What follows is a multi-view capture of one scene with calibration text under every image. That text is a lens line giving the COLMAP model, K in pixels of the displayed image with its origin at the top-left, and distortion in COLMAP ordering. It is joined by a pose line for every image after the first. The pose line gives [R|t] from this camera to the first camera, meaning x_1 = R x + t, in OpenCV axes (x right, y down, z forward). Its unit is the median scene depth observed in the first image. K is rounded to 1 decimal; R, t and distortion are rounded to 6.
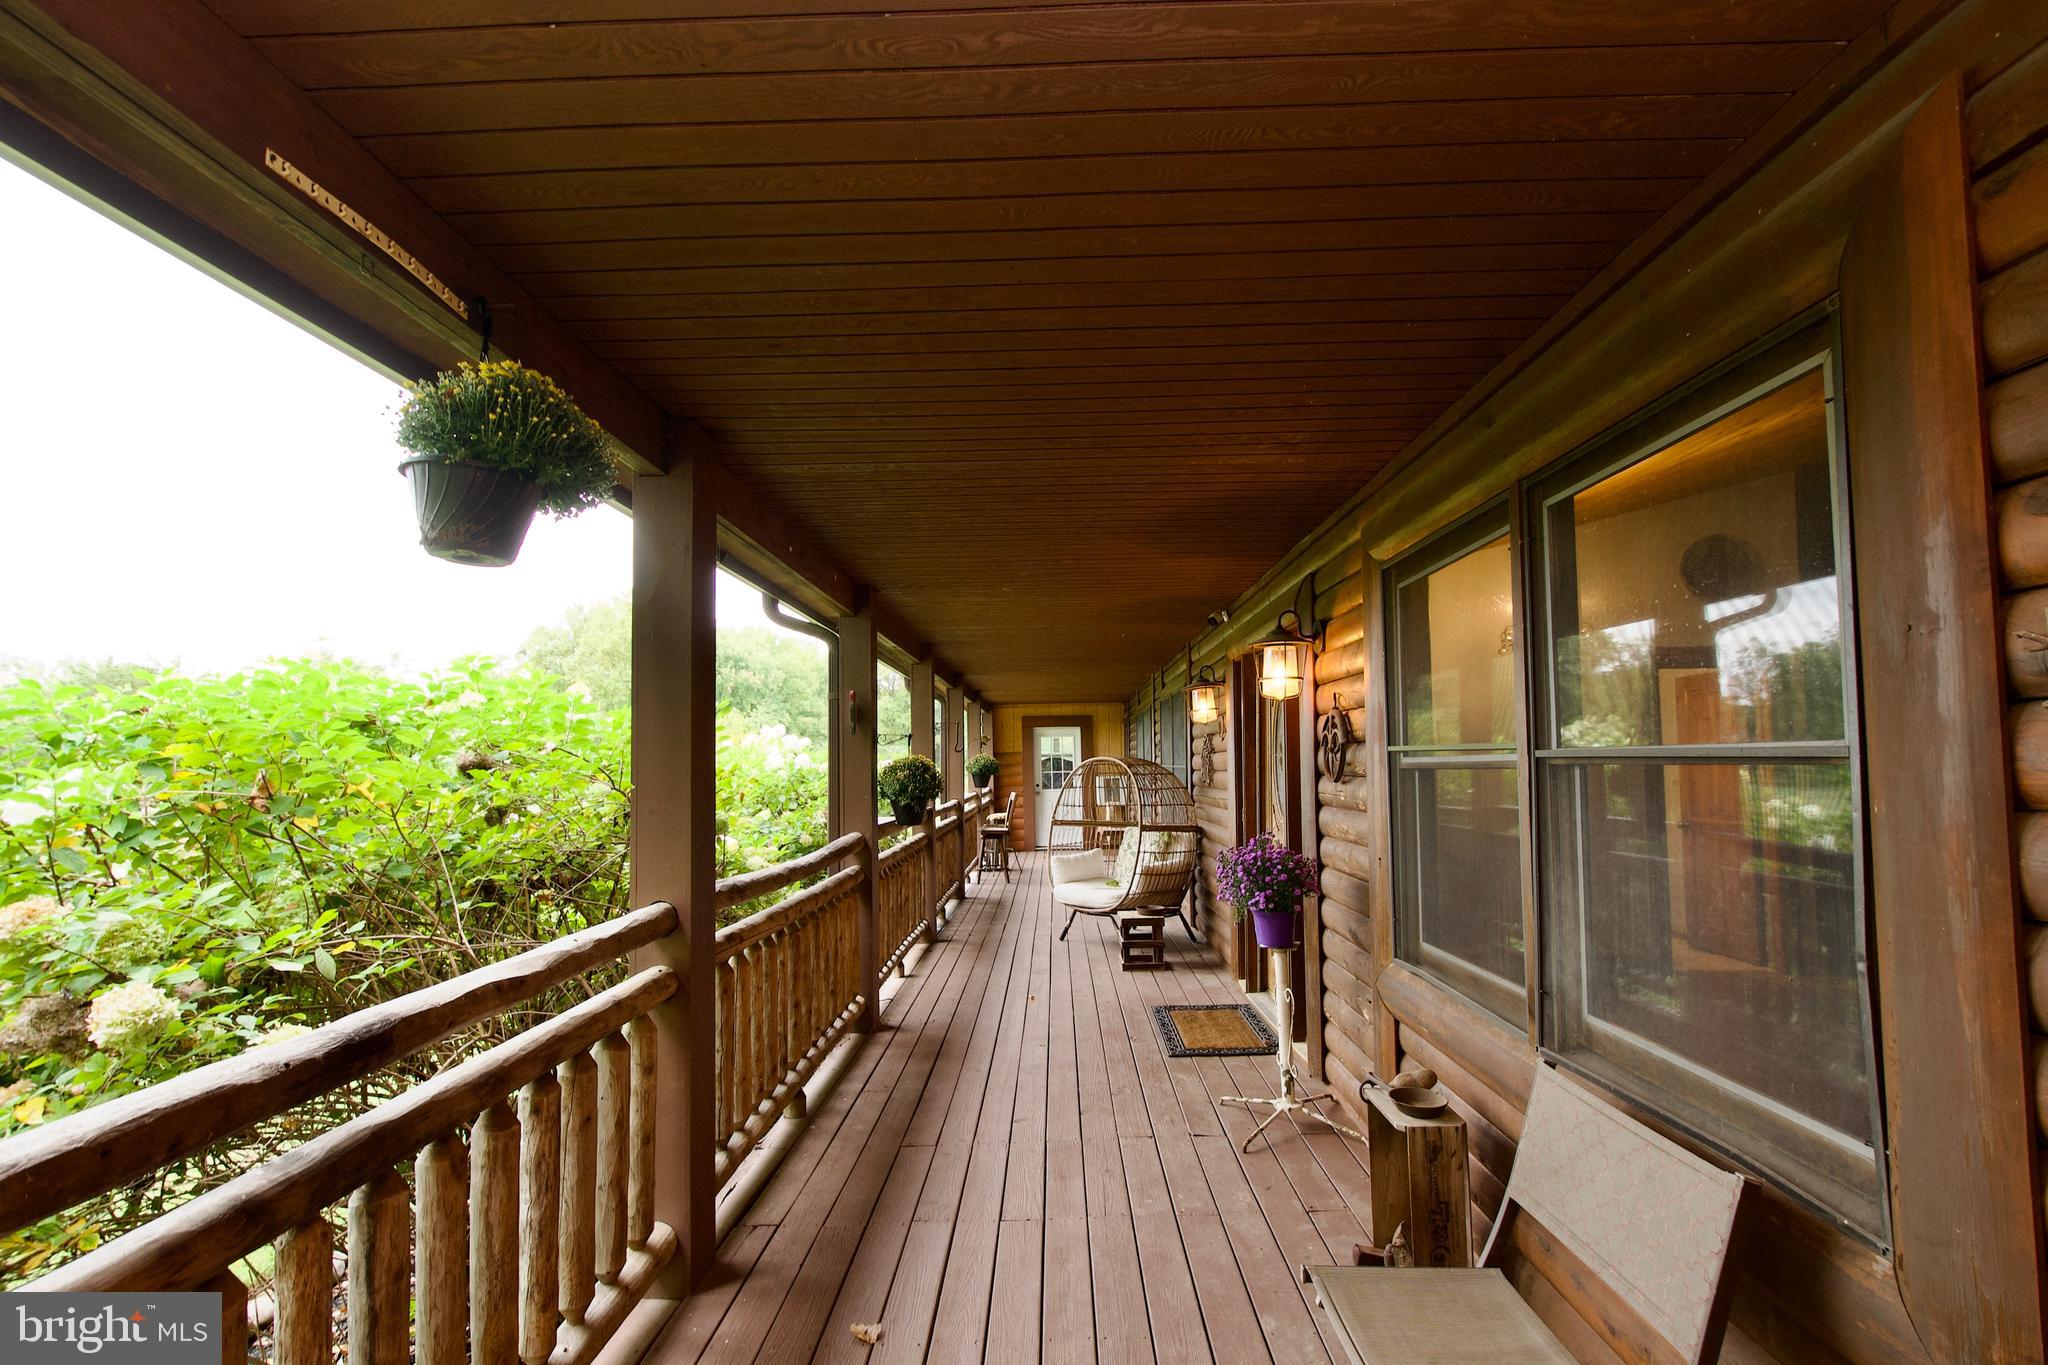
lens RADIAL K [[906.3, 0, 1032.8], [0, 906.3, 731.6], [0, 0, 1]] dist [0.004519, -0.002657]
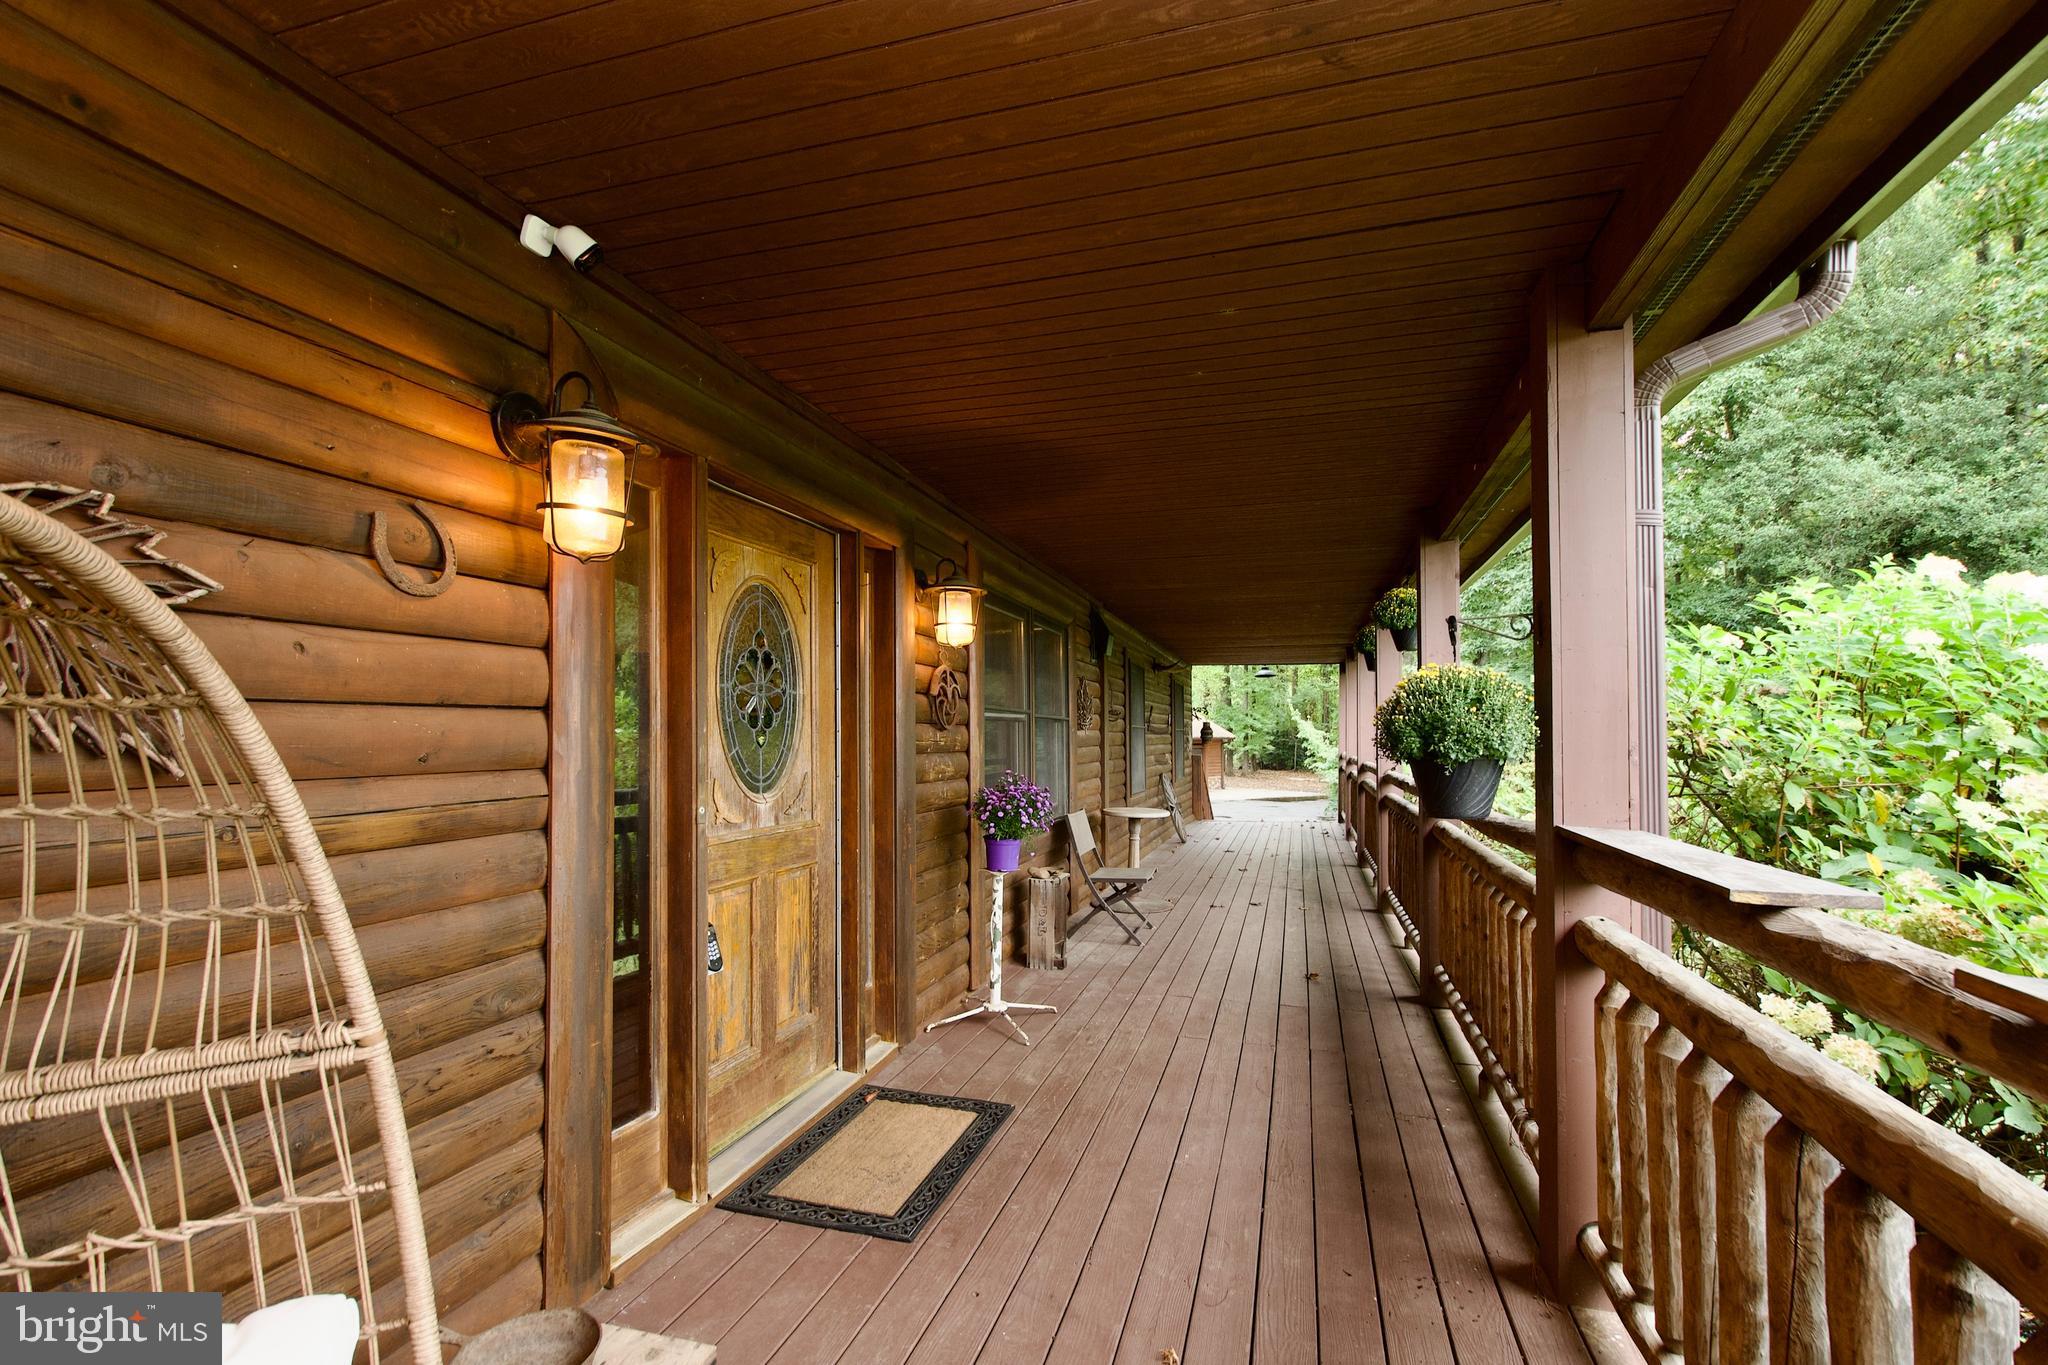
lens RADIAL K [[906.3, 0, 1021.5], [0, 906.3, 698.6], [0, 0, 1]] dist [0.004519, -0.002657]
pose [[-0.963889, 0.024654, 0.265159, -0.056671], [0.005994, 0.997462, -0.070951, 0.083647], [-0.266235, -0.066800, -0.961591, 1.742633]]
